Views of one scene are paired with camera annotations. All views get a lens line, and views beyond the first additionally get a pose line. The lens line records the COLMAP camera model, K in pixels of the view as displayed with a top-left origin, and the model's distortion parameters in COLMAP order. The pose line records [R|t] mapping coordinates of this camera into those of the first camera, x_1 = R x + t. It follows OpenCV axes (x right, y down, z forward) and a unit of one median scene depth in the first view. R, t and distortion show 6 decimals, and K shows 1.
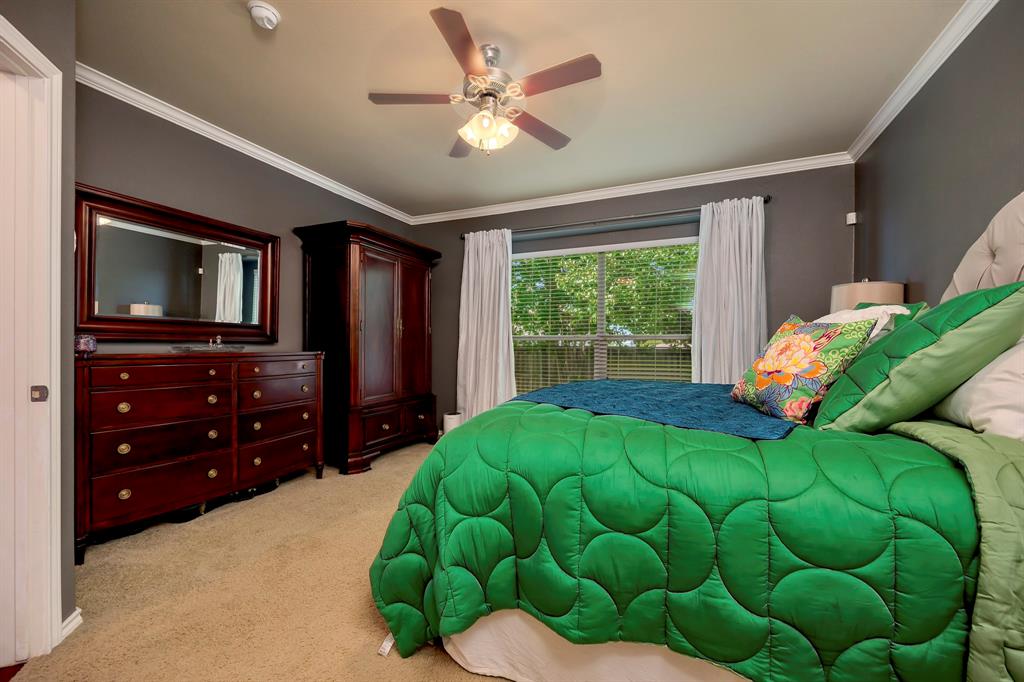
lens RADIAL K [[409.3, 0, 514.1], [0, 409.3, 344.1], [0, 0, 1]] dist [0.001040, -0.001286]
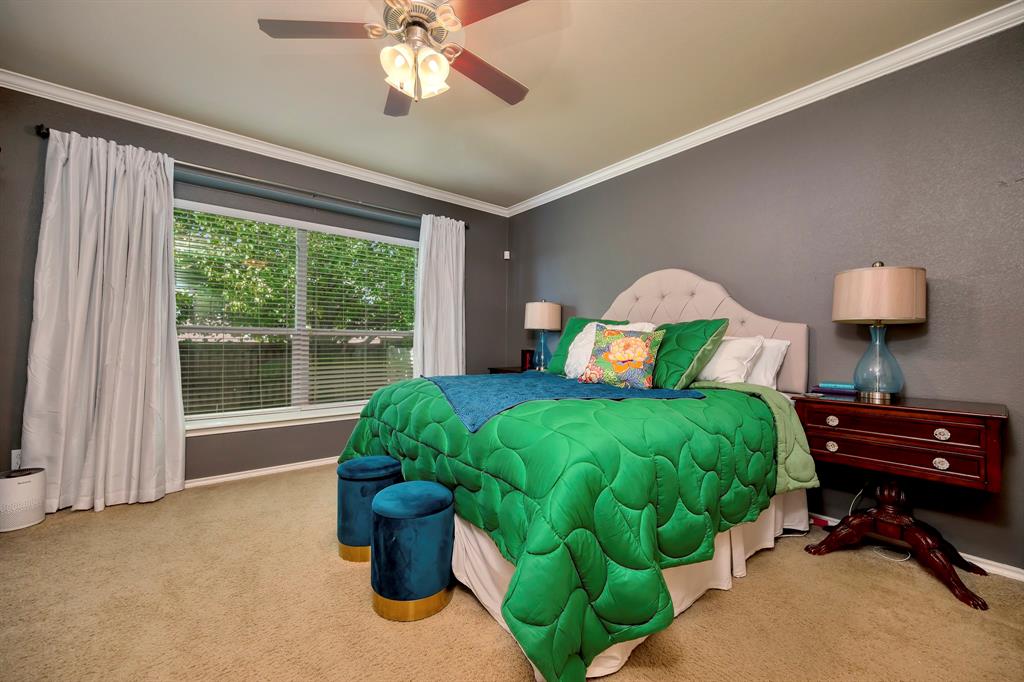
lens RADIAL K [[409.3, 0, 515.3], [0, 409.3, 335.6], [0, 0, 1]] dist [0.001040, -0.001286]
pose [[0.448616, 0.018924, 0.893524, -0.951525], [-0.010424, 0.999819, -0.015941, 0.001330], [-0.893664, -0.002162, 0.448732, 0.670279]]
